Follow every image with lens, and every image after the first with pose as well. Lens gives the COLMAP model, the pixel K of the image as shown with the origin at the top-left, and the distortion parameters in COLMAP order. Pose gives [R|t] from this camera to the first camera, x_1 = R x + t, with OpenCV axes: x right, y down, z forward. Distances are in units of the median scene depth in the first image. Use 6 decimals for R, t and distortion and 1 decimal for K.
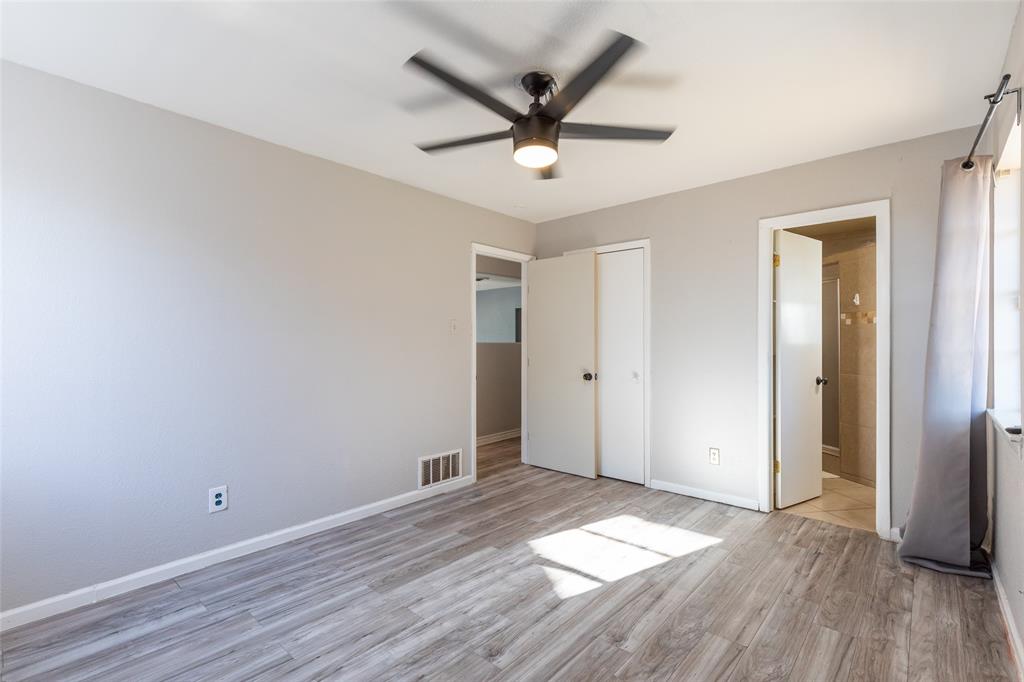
lens RADIAL K [[462.7, 0, 512.1], [0, 462.7, 344.3], [0, 0, 1]] dist [0.008193, -0.000145]
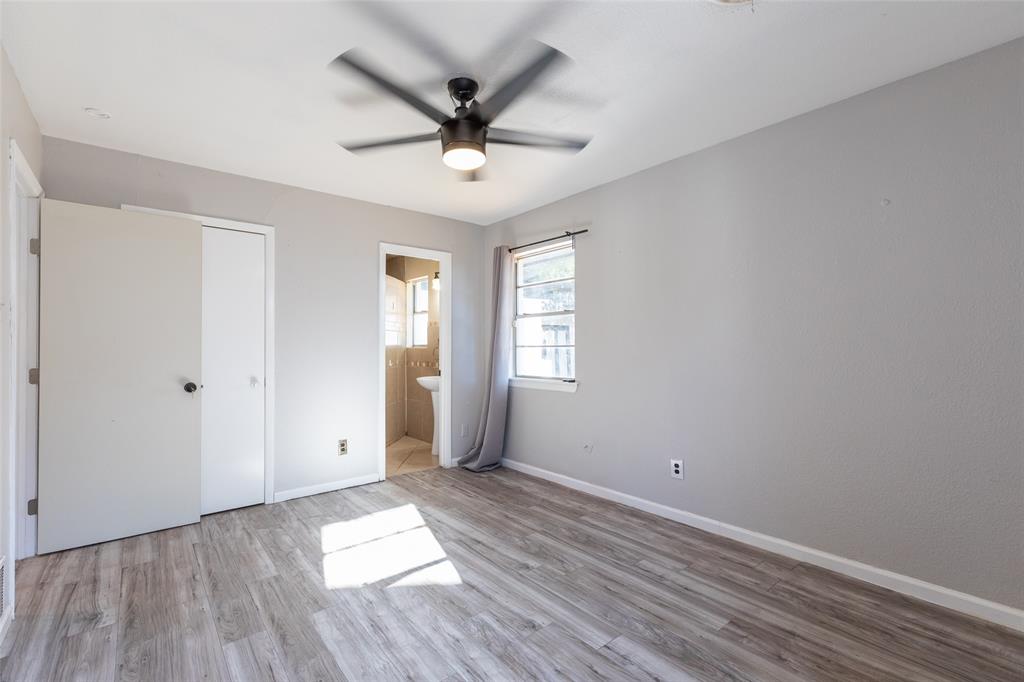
lens RADIAL K [[462.7, 0, 512.1], [0, 462.7, 344.3], [0, 0, 1]] dist [0.008193, -0.000145]
pose [[0.155422, 0.003057, 0.987843, -0.814794], [0.003778, 0.999986, -0.003689, 0.013180], [-0.987841, 0.004306, 0.155408, 0.639338]]
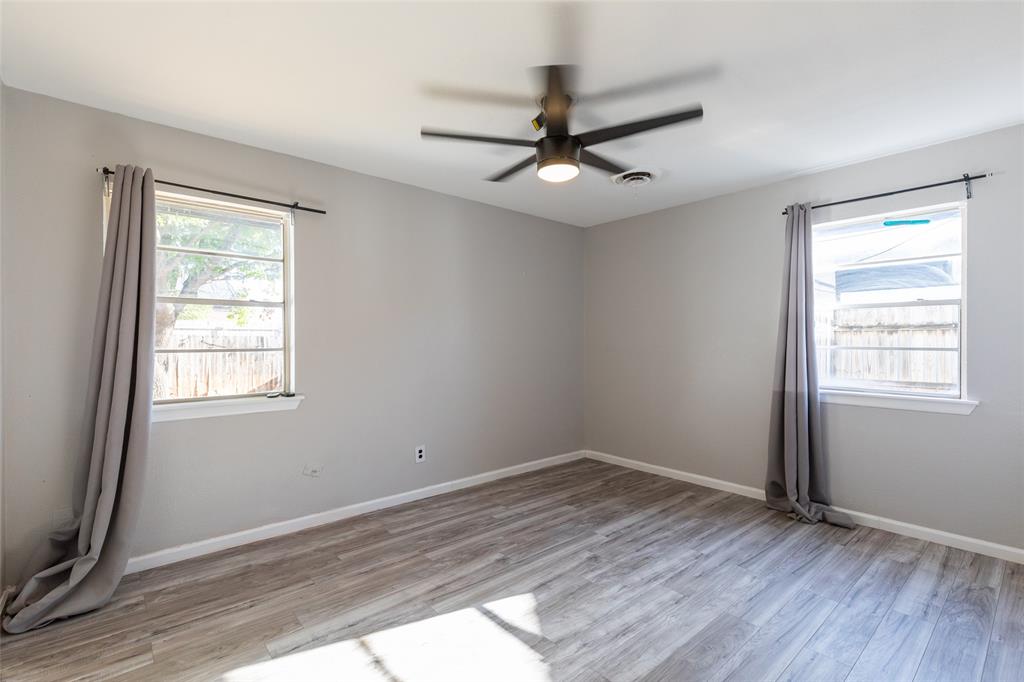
lens RADIAL K [[462.7, 0, 512.1], [0, 462.7, 344.3], [0, 0, 1]] dist [0.008193, -0.000145]
pose [[-0.991743, 0.003510, 0.128190, 0.017749], [0.003871, 0.999989, 0.002568, 0.000141], [-0.128179, 0.003043, -0.991746, 1.795417]]
